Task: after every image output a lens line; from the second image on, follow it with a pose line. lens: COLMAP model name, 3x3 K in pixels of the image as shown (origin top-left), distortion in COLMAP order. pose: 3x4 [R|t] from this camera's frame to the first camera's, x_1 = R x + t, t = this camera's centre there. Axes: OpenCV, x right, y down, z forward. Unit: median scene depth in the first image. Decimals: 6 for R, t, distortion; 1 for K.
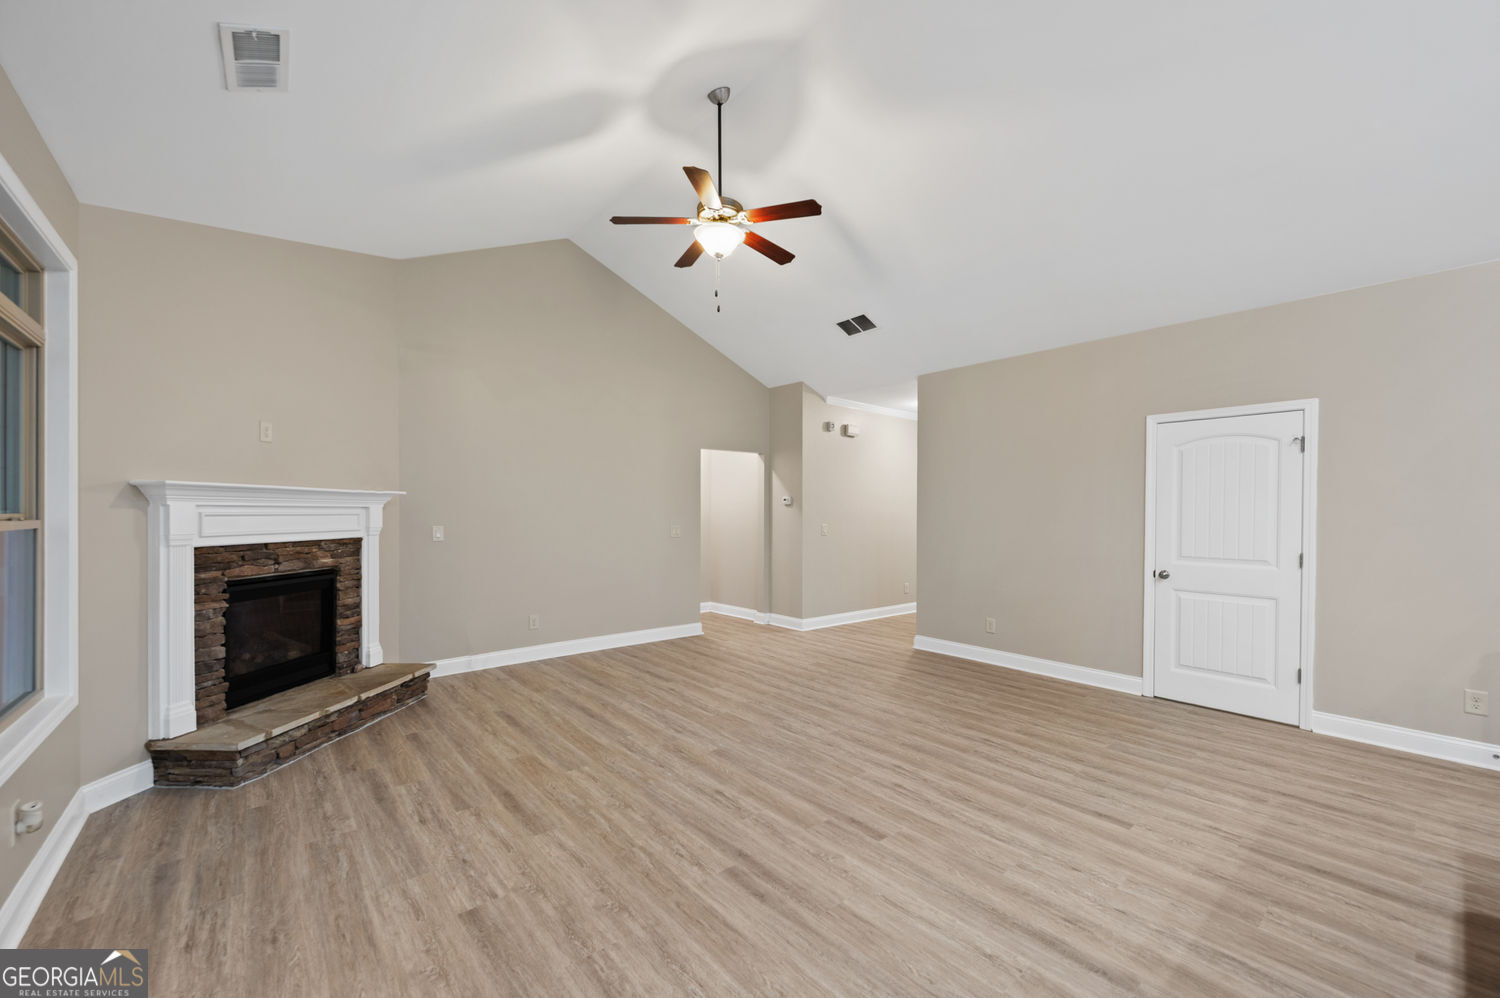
lens RADIAL K [[594.6, 0, 753.9], [0, 594.6, 515.2], [0, 0, 1]] dist [0.002021, -0.001501]
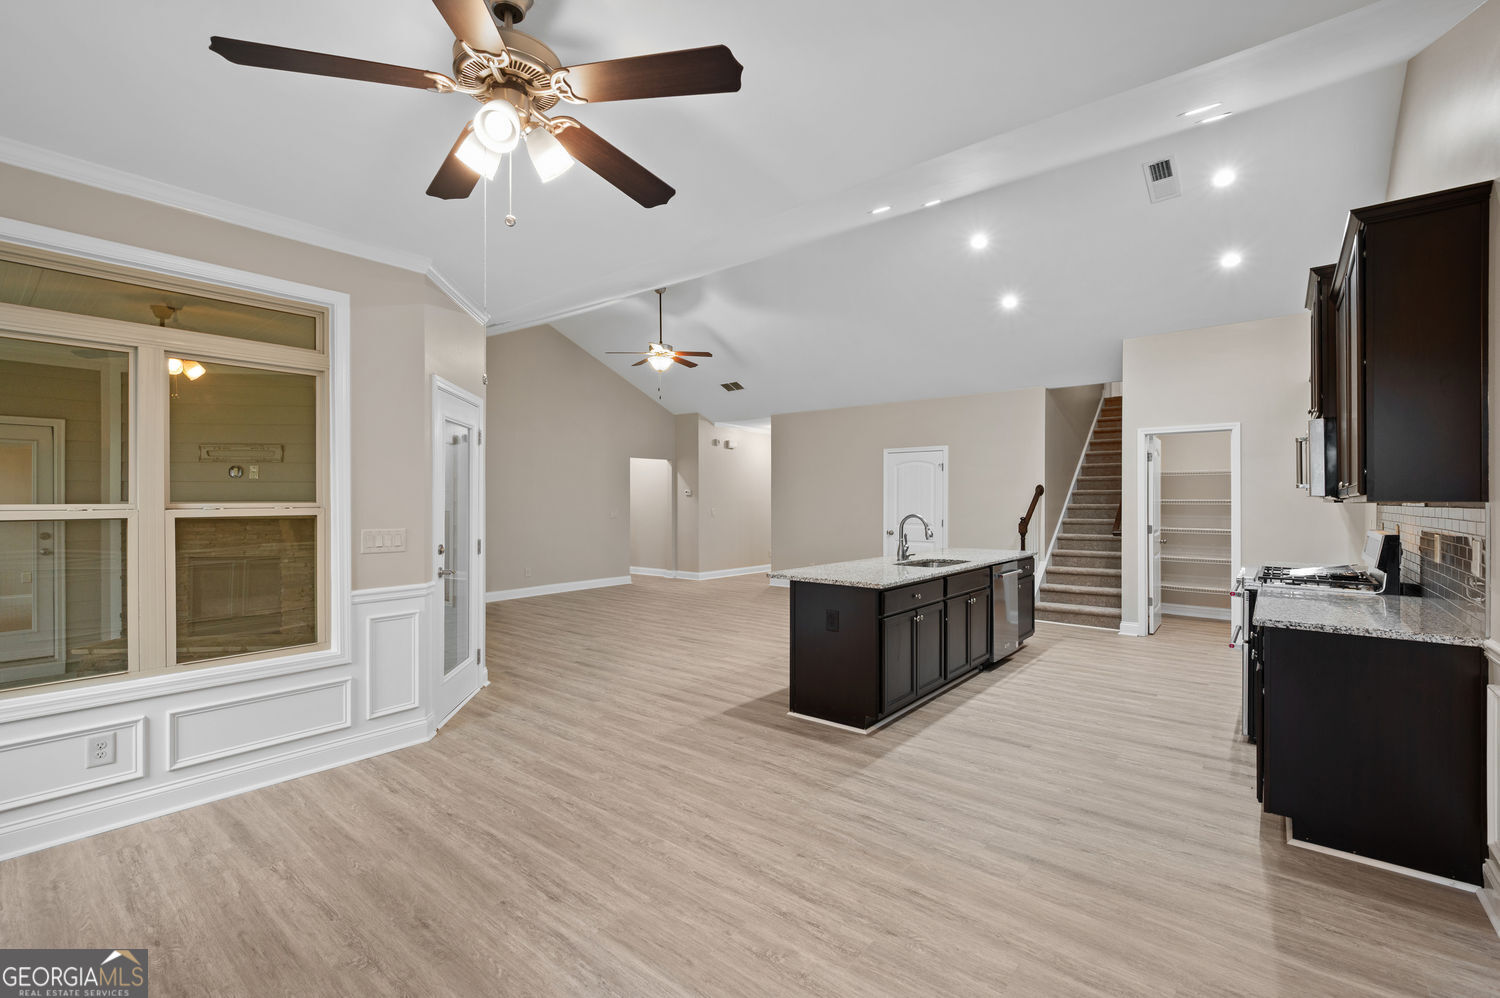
lens RADIAL K [[642.1, 0, 754.8], [0, 642.1, 516.3], [0, 0, 1]] dist [-0.001034, 0.000741]
pose [[0.982394, -0.008685, 0.186618, -0.144735], [0.004542, 0.999734, 0.022615, -0.000932], [-0.186765, -0.021370, 0.982172, -1.090112]]
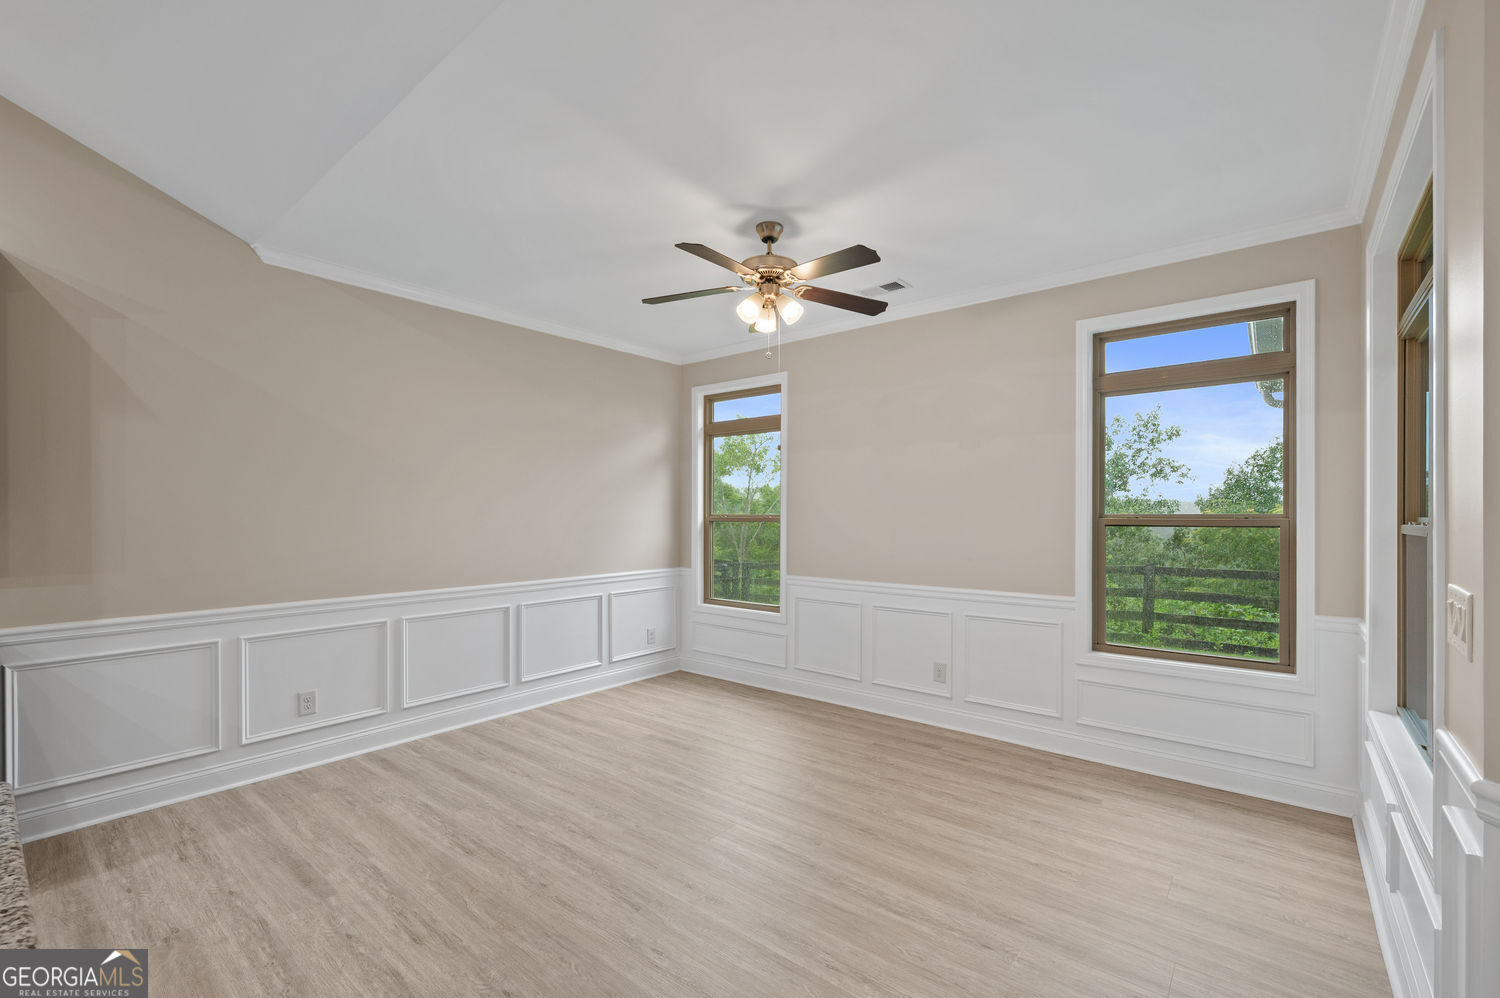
lens RADIAL K [[642.1, 0, 759.0], [0, 642.1, 514.7], [0, 0, 1]] dist [-0.001034, 0.000741]
pose [[-0.981390, -0.003883, -0.191987, -0.063698], [-0.004421, 0.999987, 0.002376, -0.003170], [0.191975, 0.003180, -0.981395, 0.188300]]
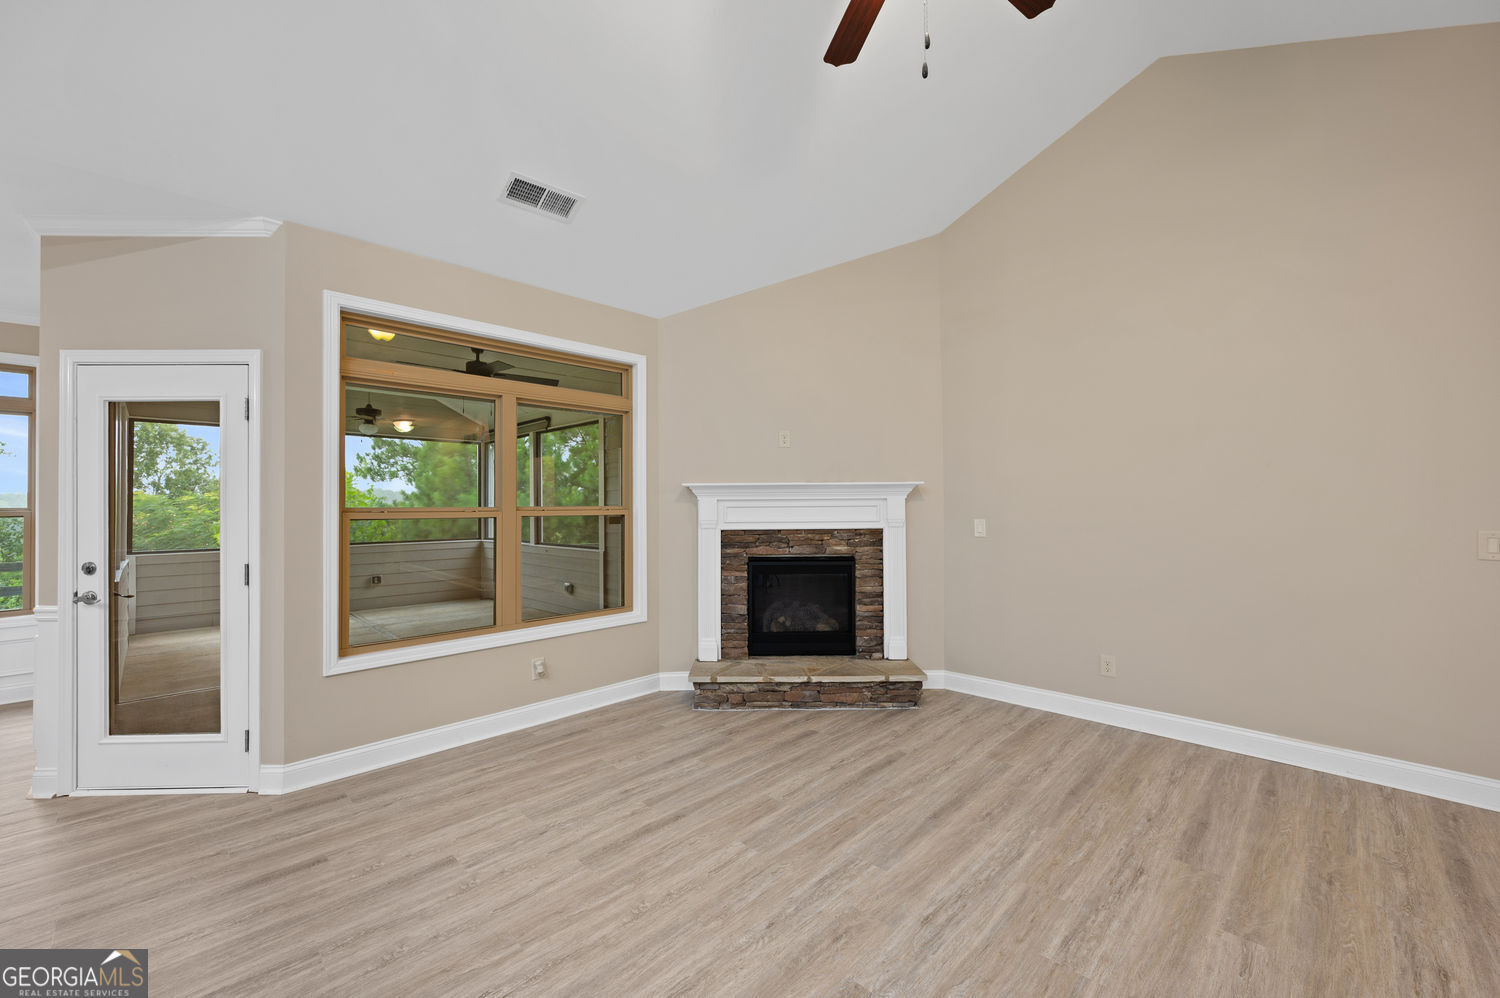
lens RADIAL K [[594.6, 0, 755.8], [0, 594.6, 500.3], [0, 0, 1]] dist [0.002021, -0.001501]
pose [[0.093933, -0.011312, -0.995514, 0.380489], [0.003436, 0.999933, -0.011038, -0.000576], [0.995573, -0.002384, 0.093966, 0.790960]]
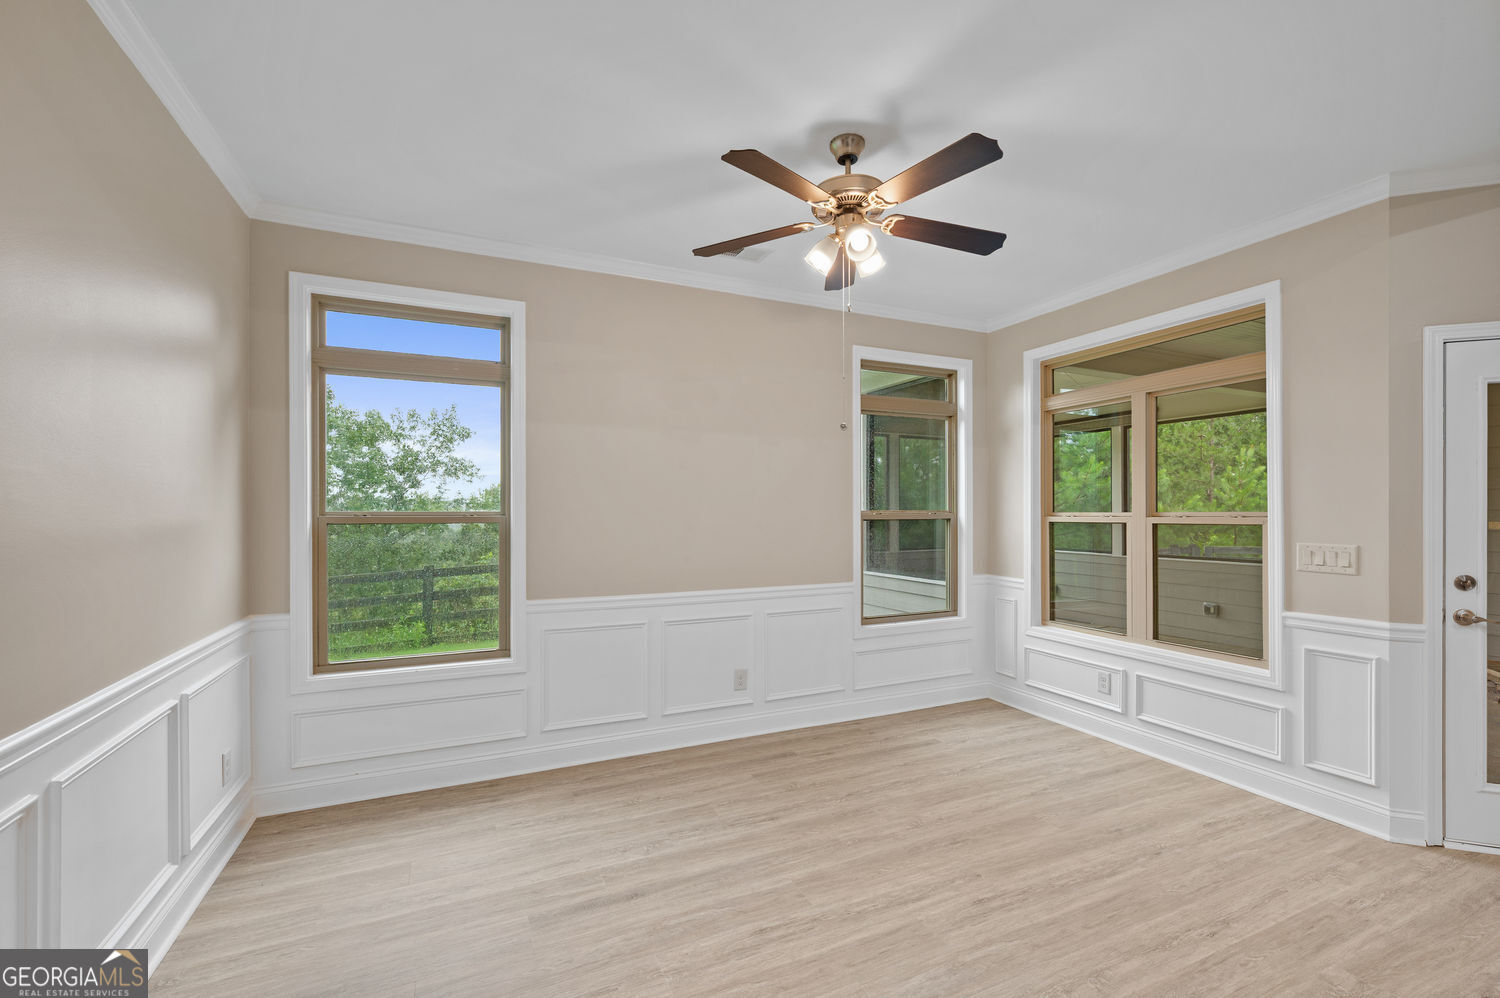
lens RADIAL K [[642.1, 0, 759.6], [0, 642.1, 512.7], [0, 0, 1]] dist [-0.001034, 0.000741]
pose [[-0.255852, -0.000347, -0.966716, 0.406648], [-0.001074, 0.999999, -0.000075, 0.000214], [0.966715, 0.001019, -0.255853, -0.534639]]
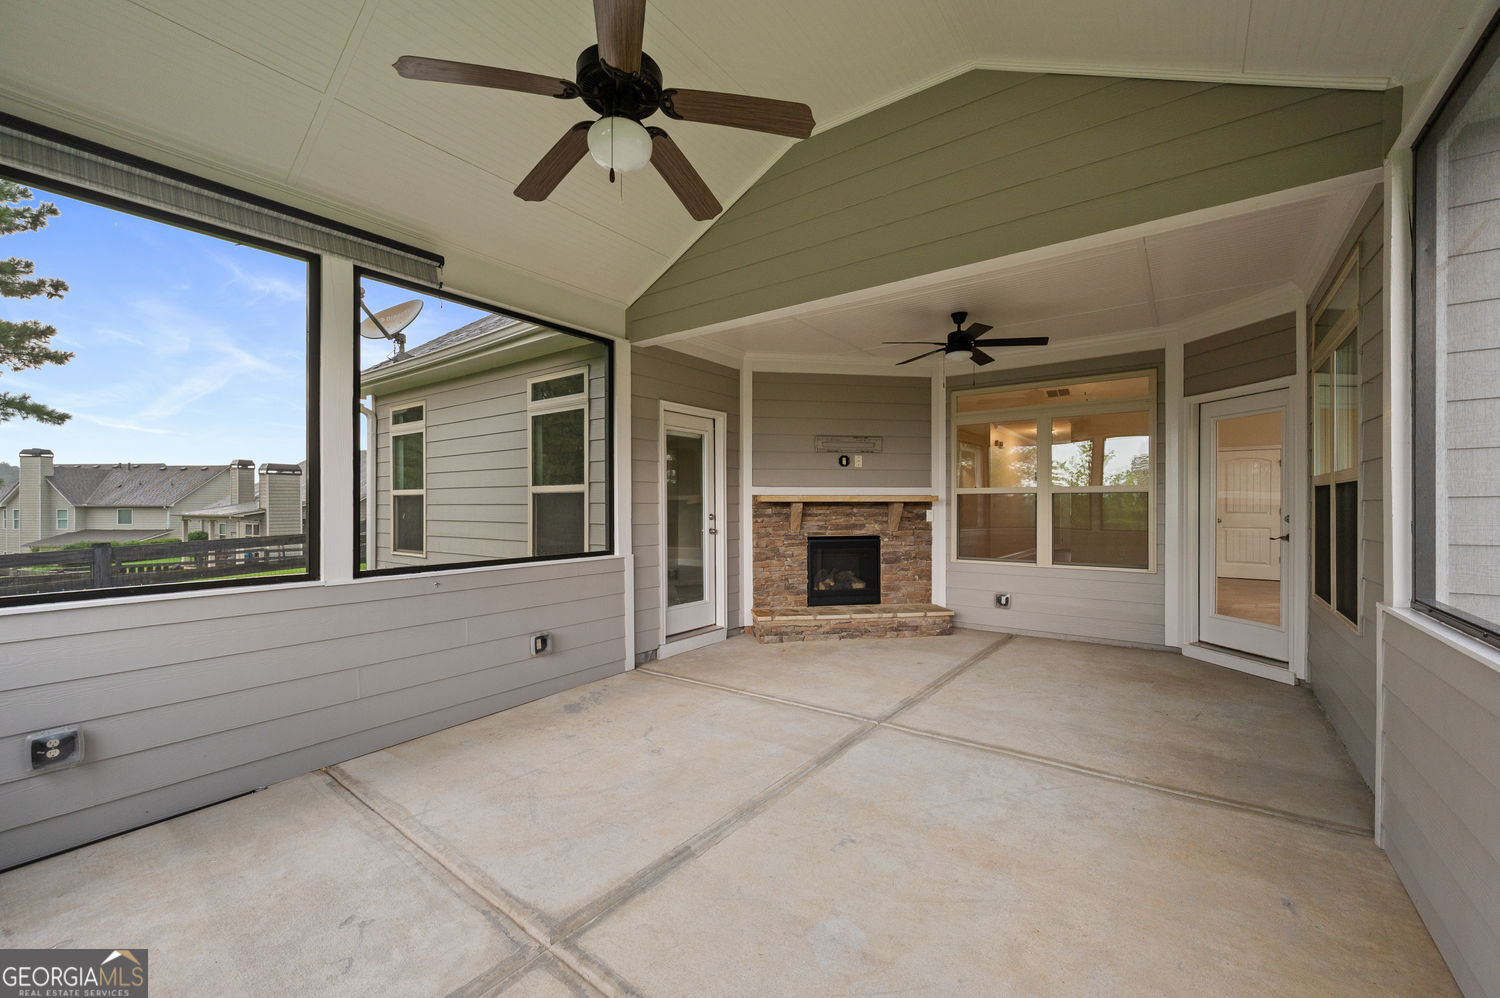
lens RADIAL K [[594.6, 0, 761.2], [0, 594.6, 500.8], [0, 0, 1]] dist [0.002021, -0.001501]
pose [[0.970156, 0.000813, 0.242482, -1.736777], [0.002012, 0.999933, -0.011402, 0.048750], [-0.242475, 0.011550, 0.970089, -0.841015]]
